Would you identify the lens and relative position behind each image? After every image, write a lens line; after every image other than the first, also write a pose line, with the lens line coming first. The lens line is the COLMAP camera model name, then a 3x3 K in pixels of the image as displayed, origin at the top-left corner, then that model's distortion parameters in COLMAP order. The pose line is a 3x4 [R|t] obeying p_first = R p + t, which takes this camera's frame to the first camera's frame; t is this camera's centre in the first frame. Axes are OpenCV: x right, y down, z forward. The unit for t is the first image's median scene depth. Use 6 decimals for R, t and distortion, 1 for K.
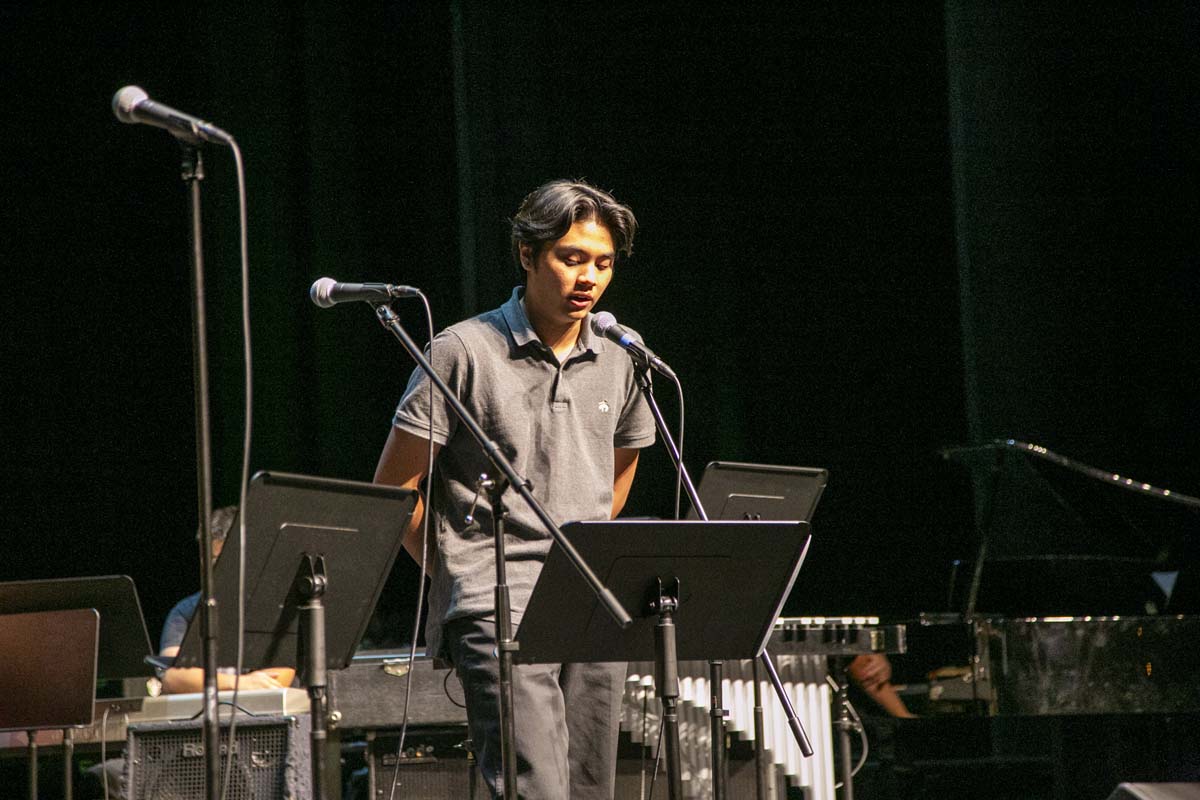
lens RADIAL K [[3443.9, 0, 600.1], [0, 3443.9, 402.9], [0, 0, 1]] dist [0.755225, 0.000000]
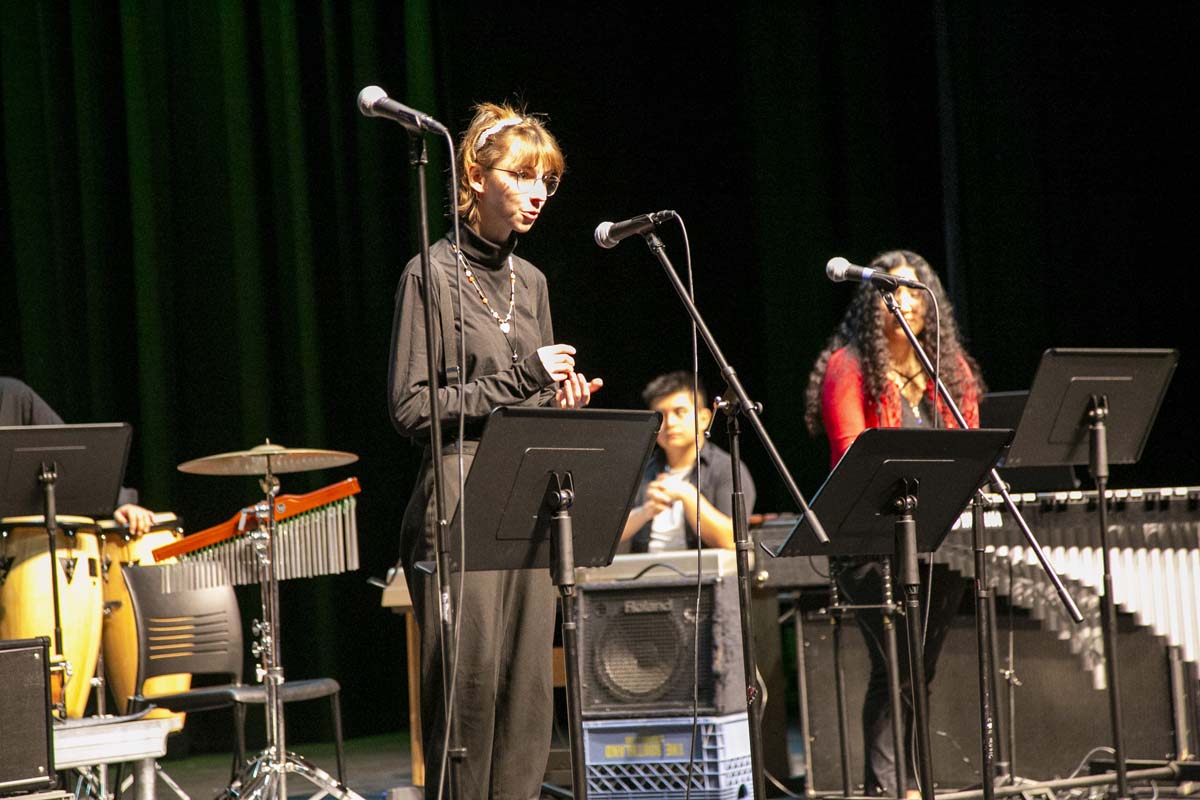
lens RADIAL K [[3443.9, 0, 604.1], [0, 3443.9, 410.4], [0, 0, 1]] dist [0.755225, 0.000000]
pose [[0.981708, -0.021633, -0.189162, 0.095931], [0.031961, 0.998150, 0.051717, -0.023118], [0.187693, -0.056817, 0.980583, -0.082467]]
